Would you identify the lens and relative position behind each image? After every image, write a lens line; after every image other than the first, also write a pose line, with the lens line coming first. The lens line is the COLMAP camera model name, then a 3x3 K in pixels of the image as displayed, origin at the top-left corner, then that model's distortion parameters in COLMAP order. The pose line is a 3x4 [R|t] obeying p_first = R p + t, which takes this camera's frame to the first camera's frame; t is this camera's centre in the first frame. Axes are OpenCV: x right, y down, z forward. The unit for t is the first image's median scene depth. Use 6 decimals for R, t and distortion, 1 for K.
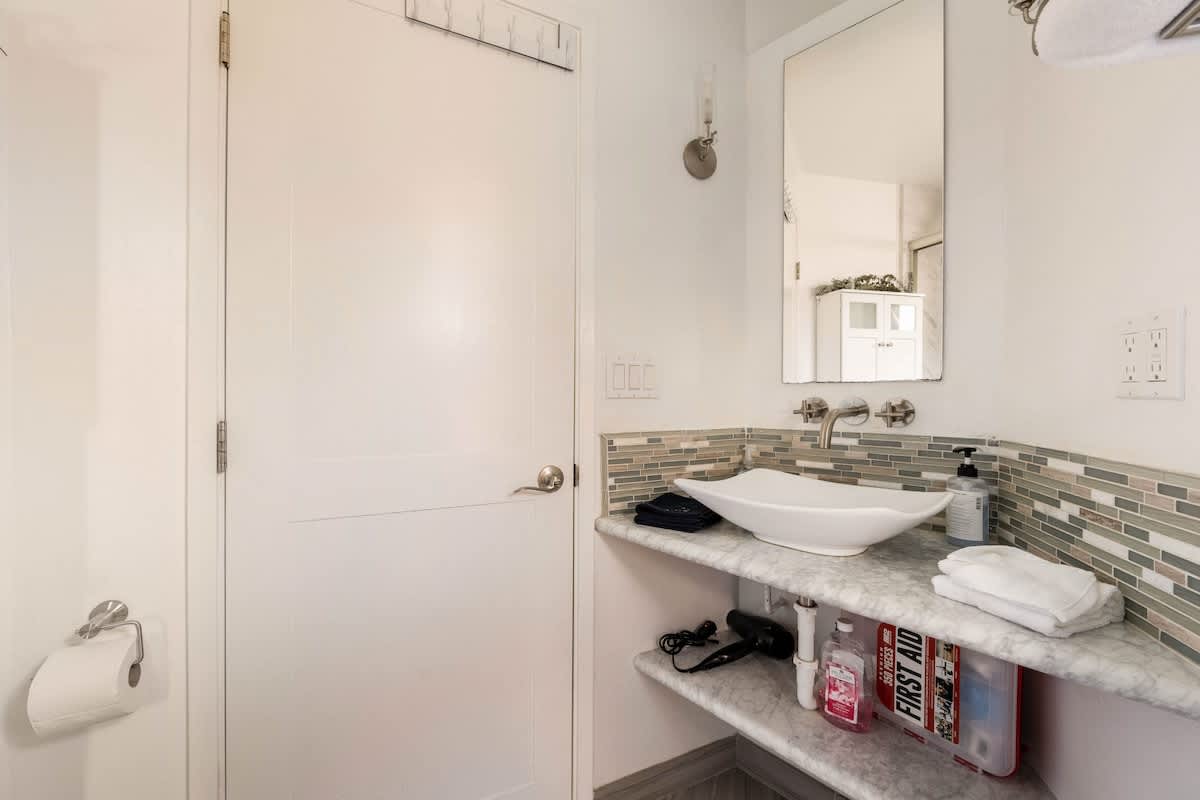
lens RADIAL K [[487.2, 0, 598.2], [0, 487.2, 379.2], [0, 0, 1]] dist [-0.000616, -0.000052]
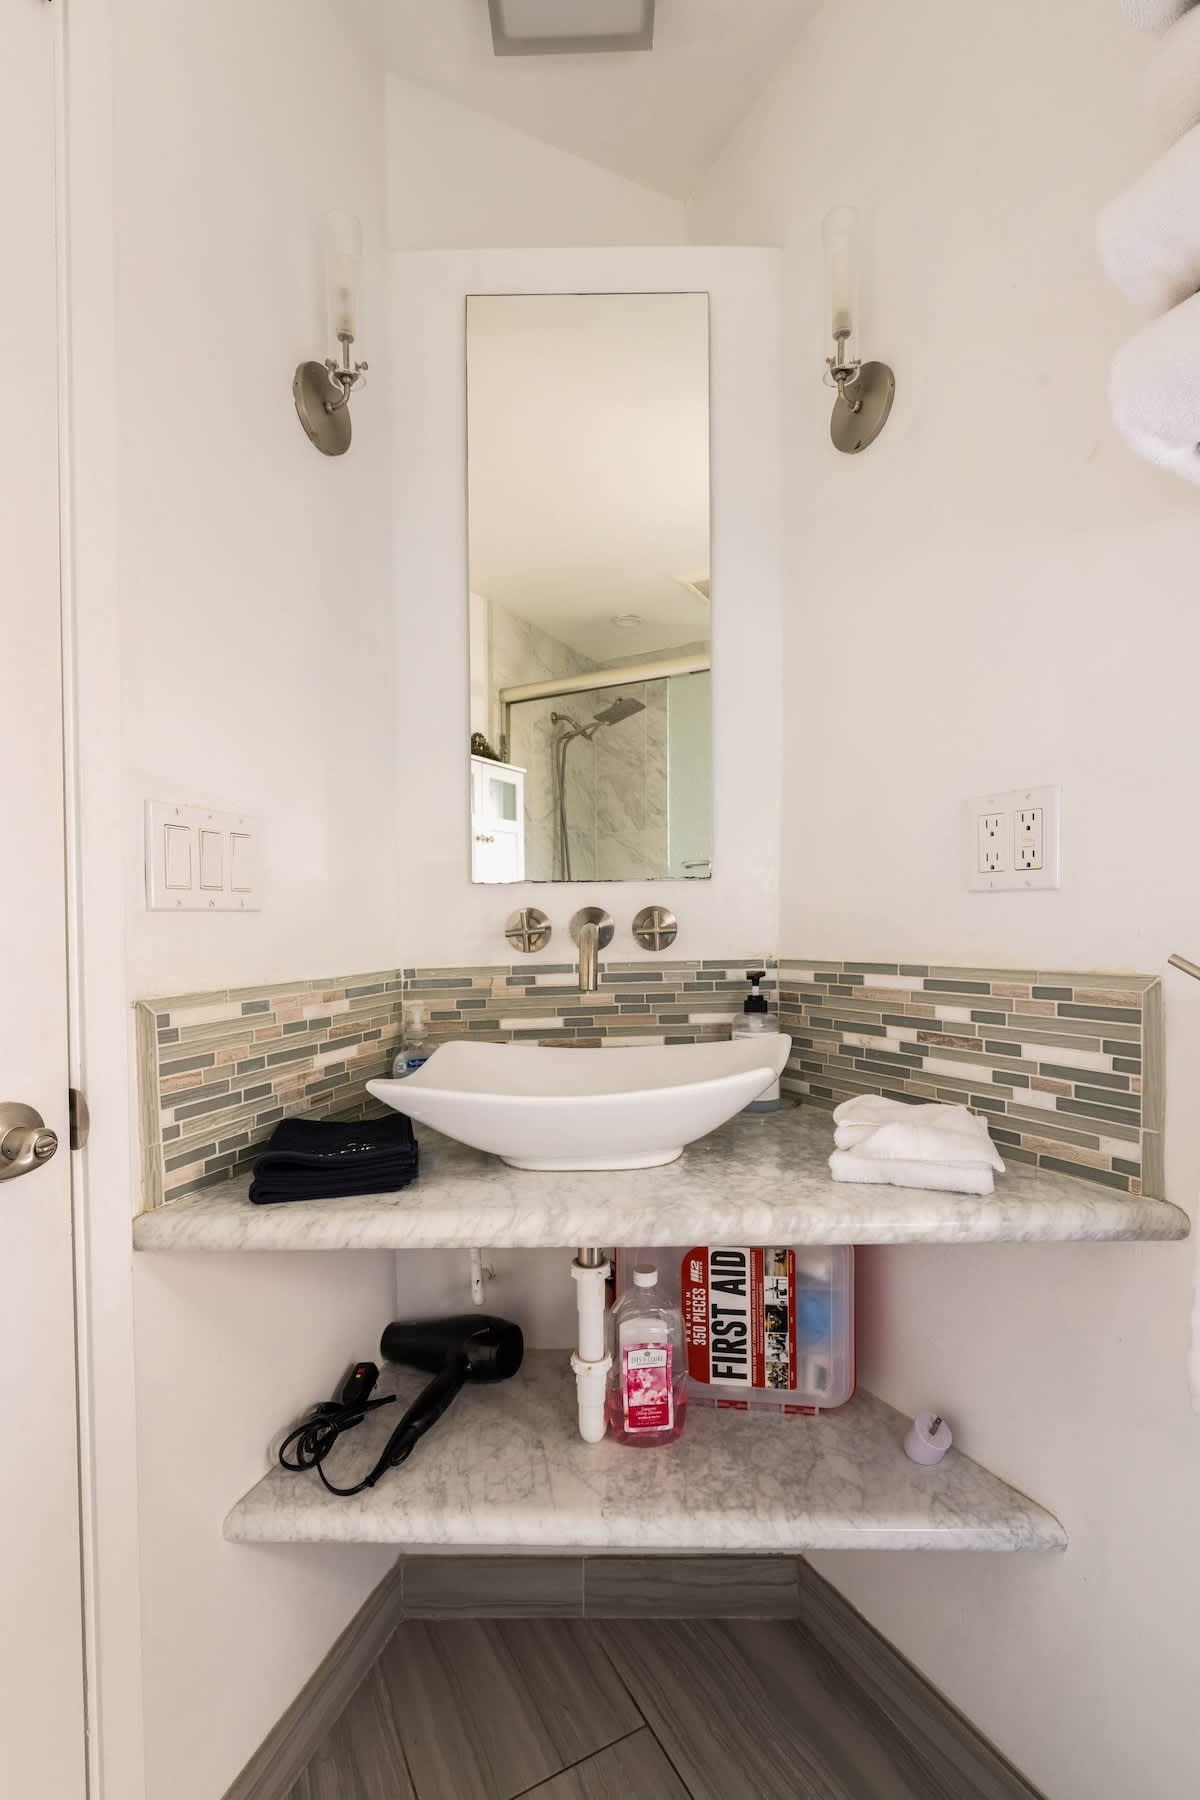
lens RADIAL K [[819.6, 0, 600.4], [0, 819.6, 919.2], [0, 0, 1]] dist [-0.002535, -0.000398]
pose [[0.685275, -0.012304, 0.728181, -0.274465], [-0.001808, 0.999825, 0.018595, 0.042446], [-0.728282, -0.014060, 0.685133, 0.354337]]
